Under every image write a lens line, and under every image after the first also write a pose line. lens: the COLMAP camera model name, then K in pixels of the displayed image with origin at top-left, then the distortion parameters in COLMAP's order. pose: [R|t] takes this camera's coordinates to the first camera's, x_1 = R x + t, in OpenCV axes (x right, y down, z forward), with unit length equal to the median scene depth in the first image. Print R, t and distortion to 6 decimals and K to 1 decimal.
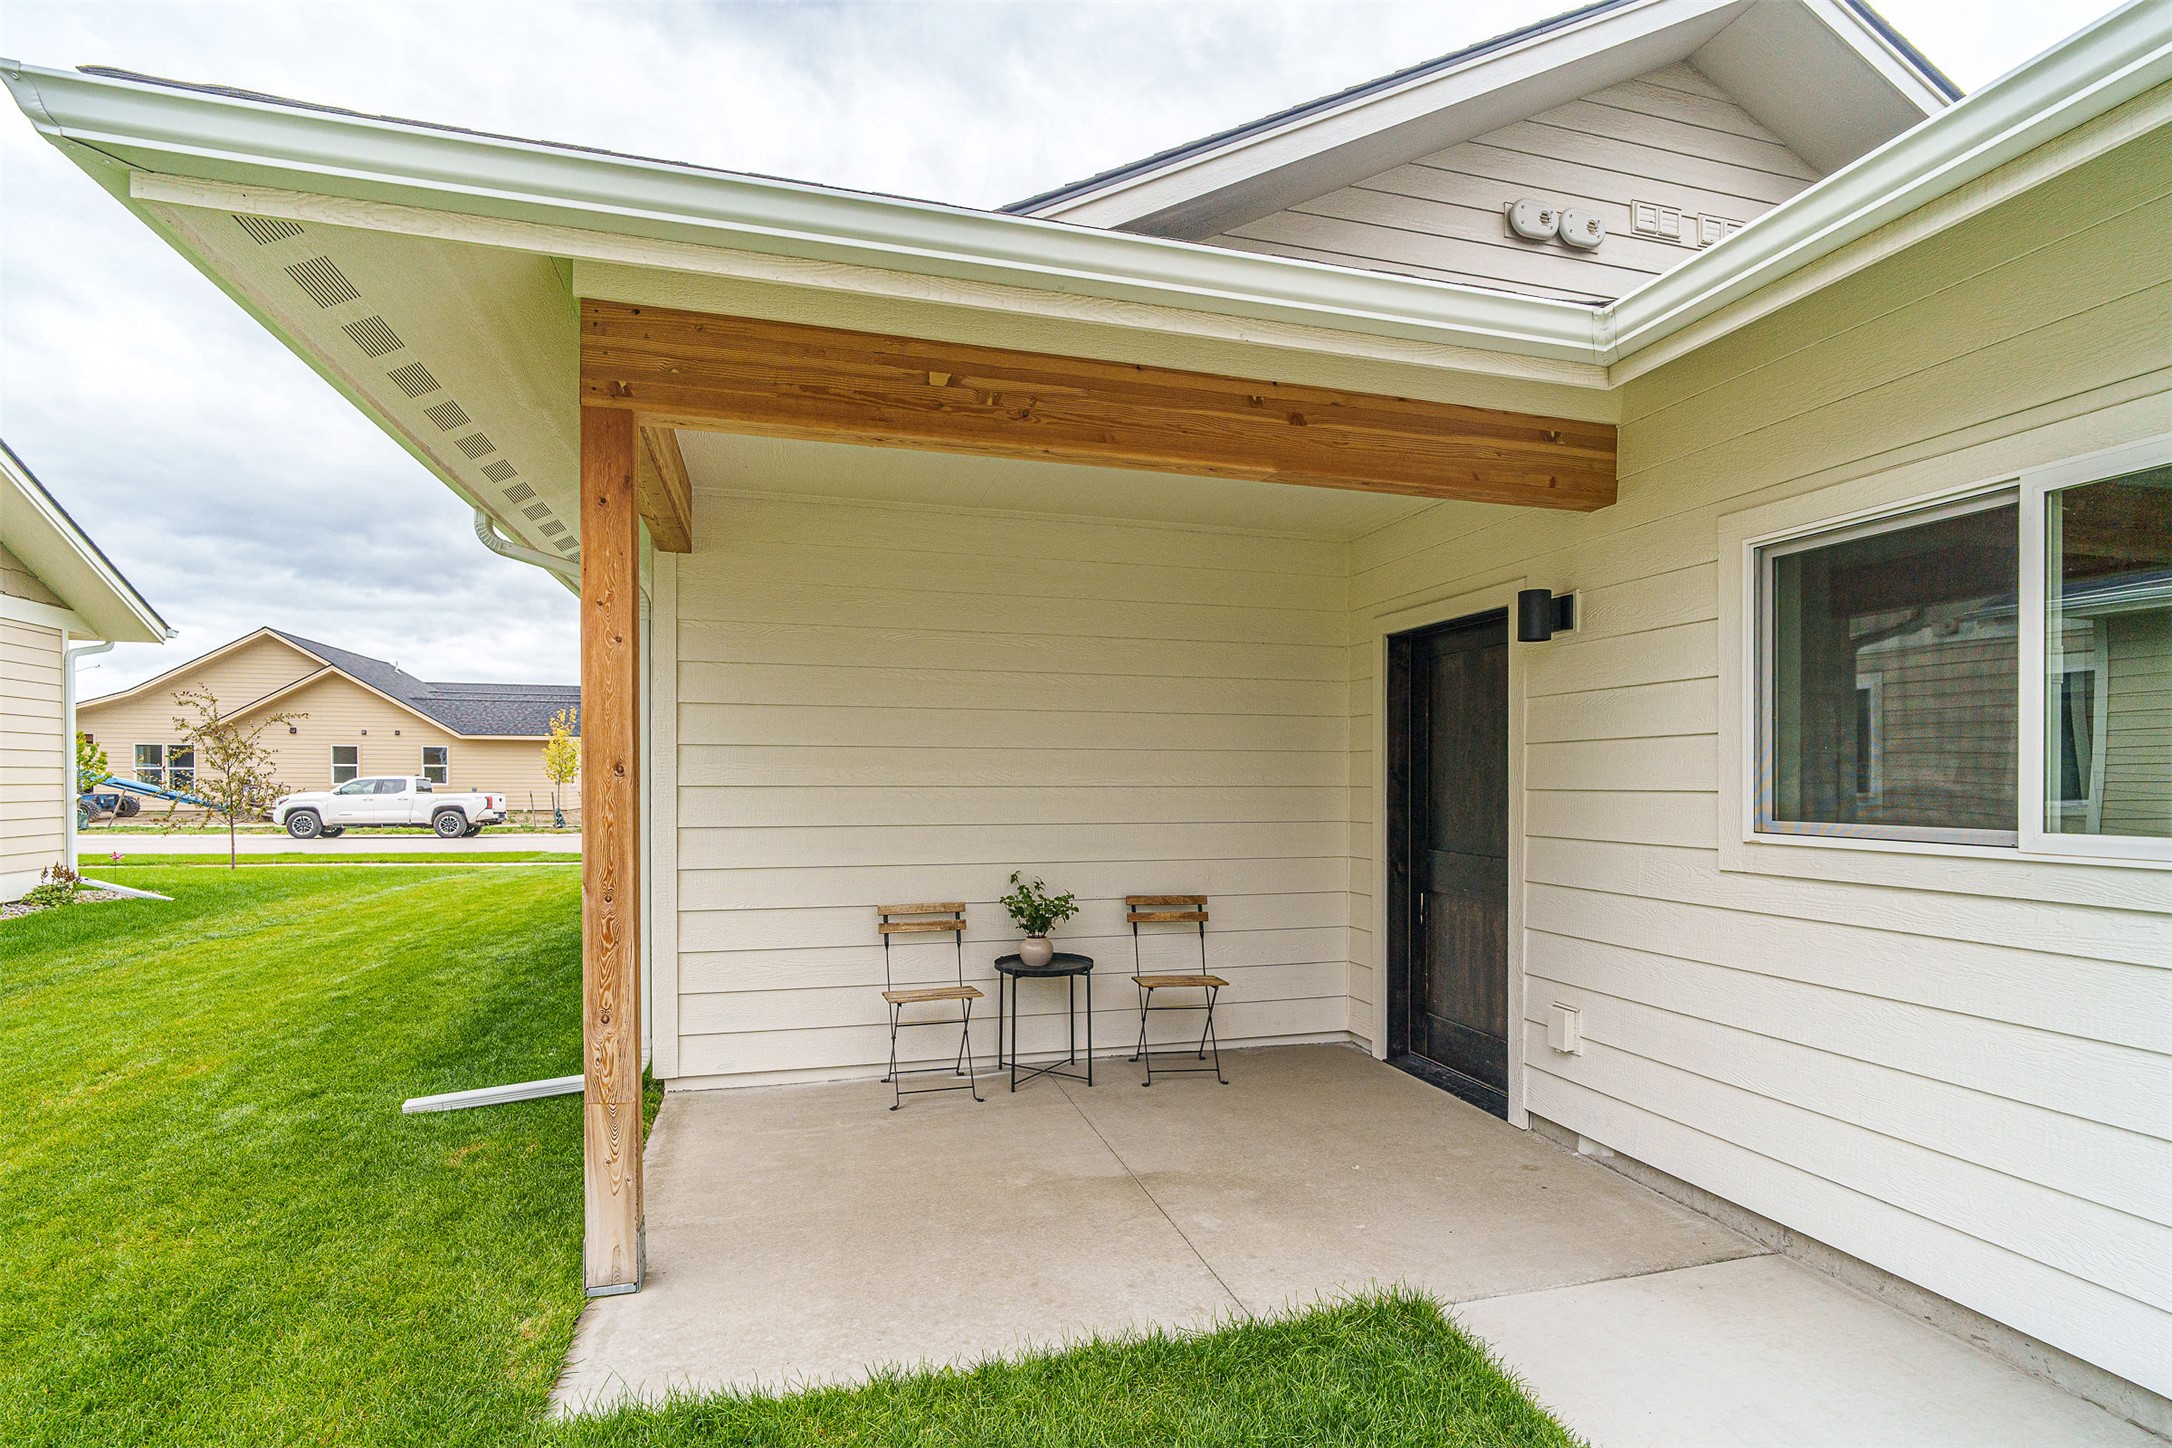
lens RADIAL K [[1033.1, 0, 1090.3], [0, 1033.1, 784.3], [0, 0, 1]] dist [-0.007353, 0.000055]
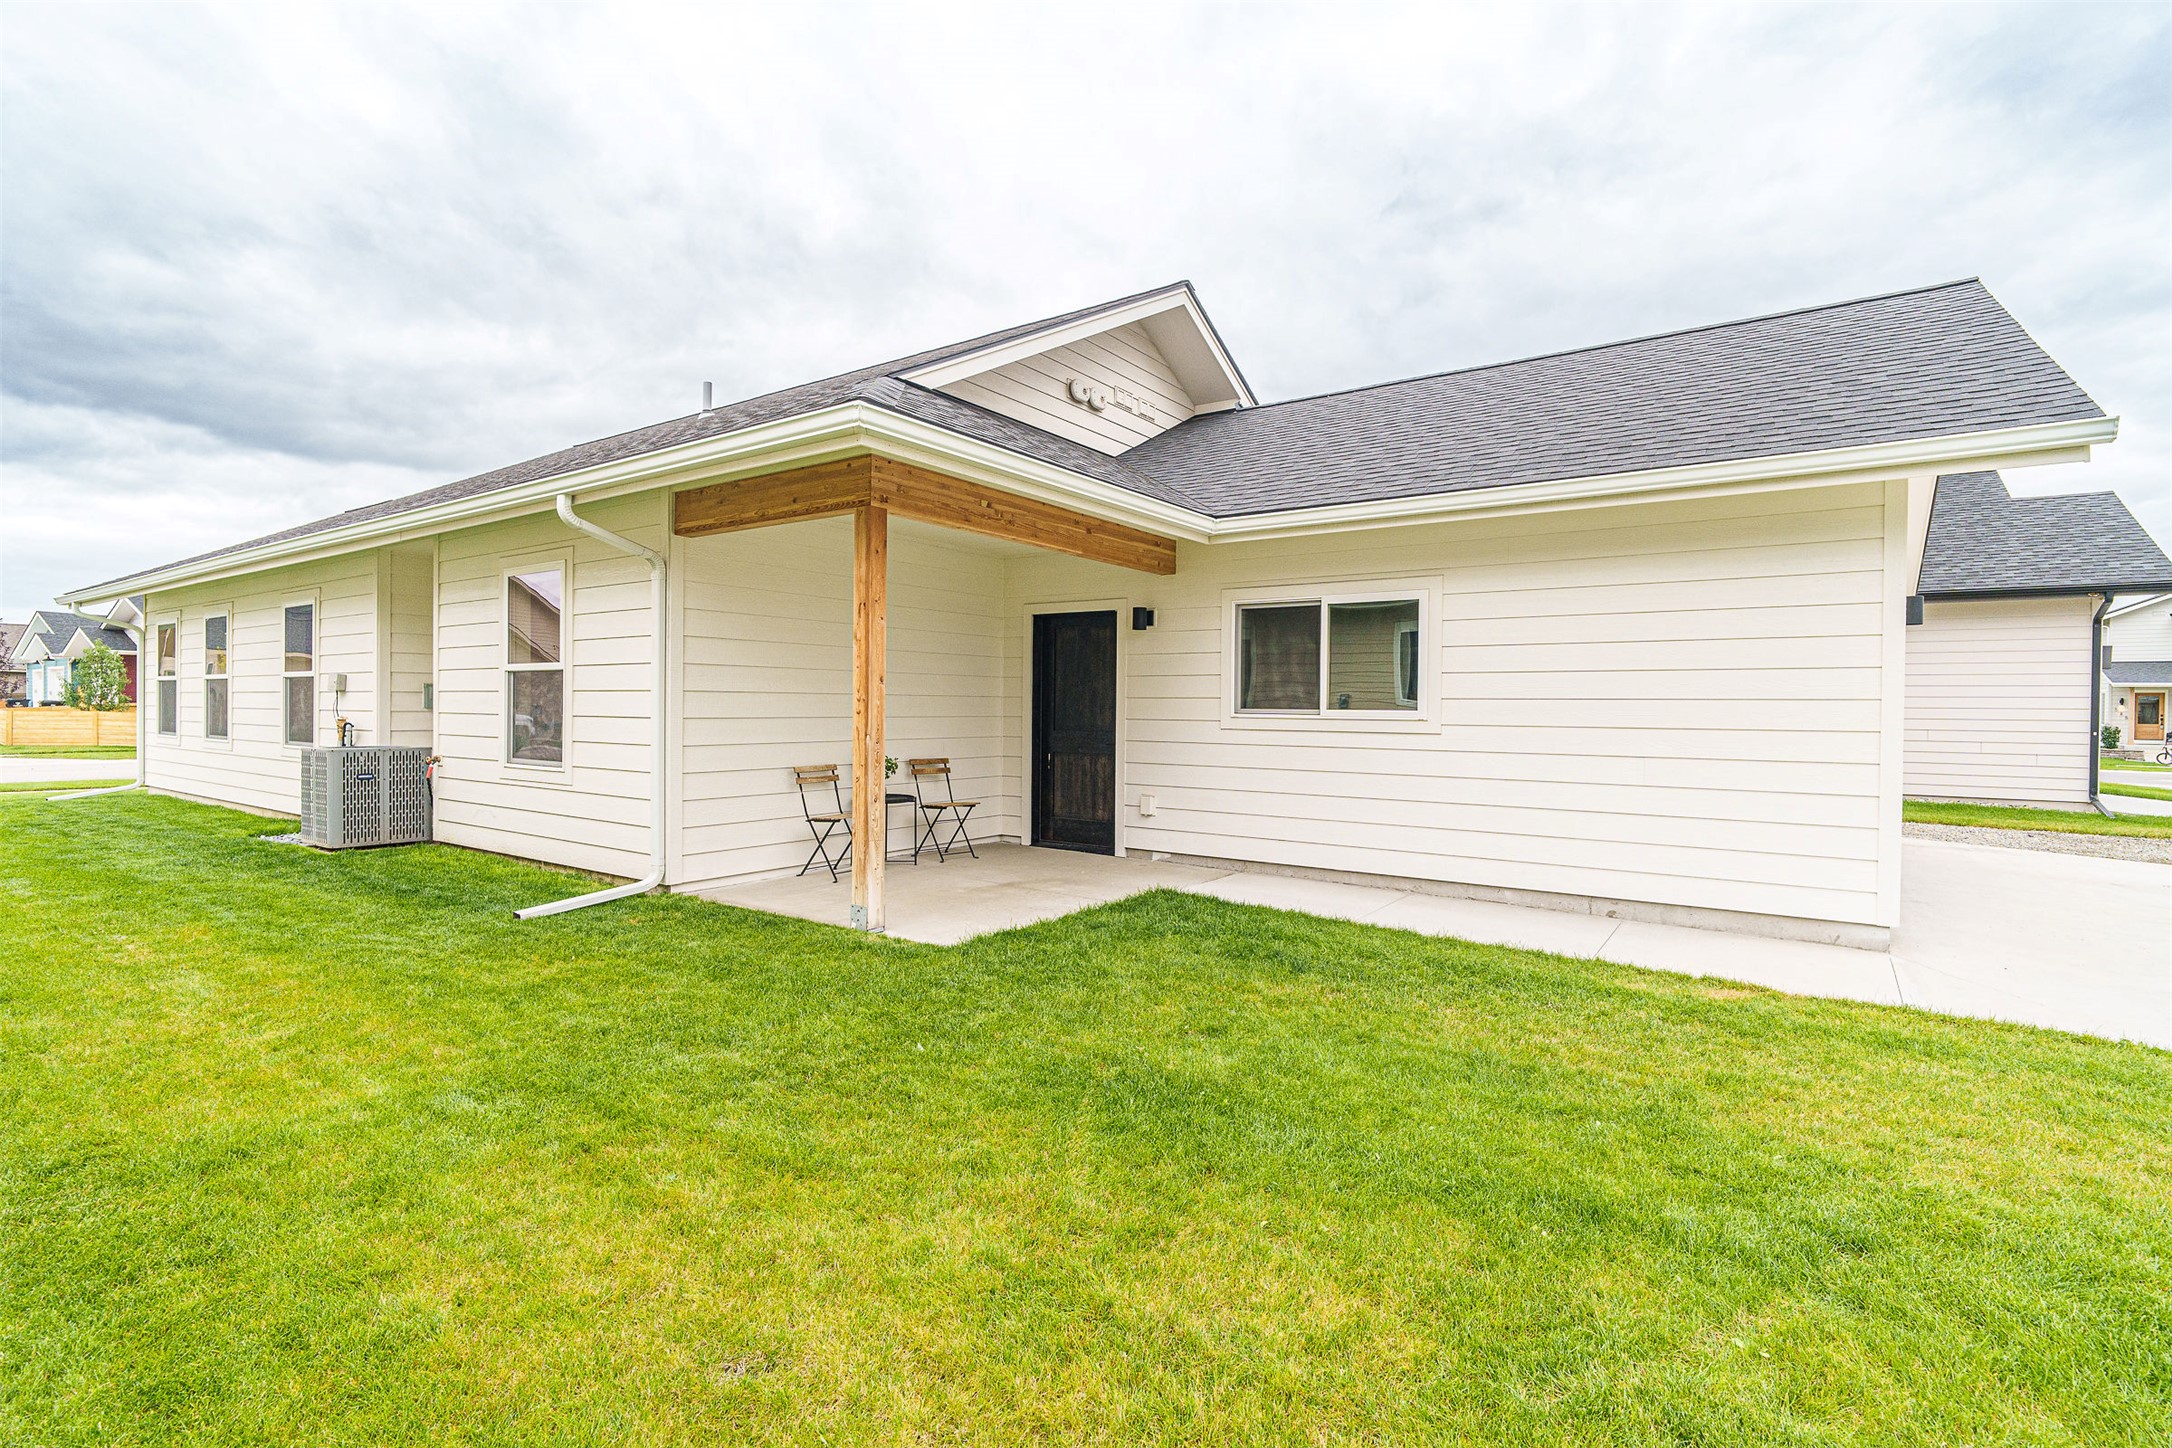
lens RADIAL K [[1000.2, 0, 1080.2], [0, 1000.2, 717.0], [0, 0, 1]] dist [-0.001522, 0.001375]
pose [[0.784078, -0.001164, 0.620662, -0.683126], [-0.005931, 0.999939, 0.009368, 0.019077], [-0.620634, -0.011027, 0.784022, -0.412661]]
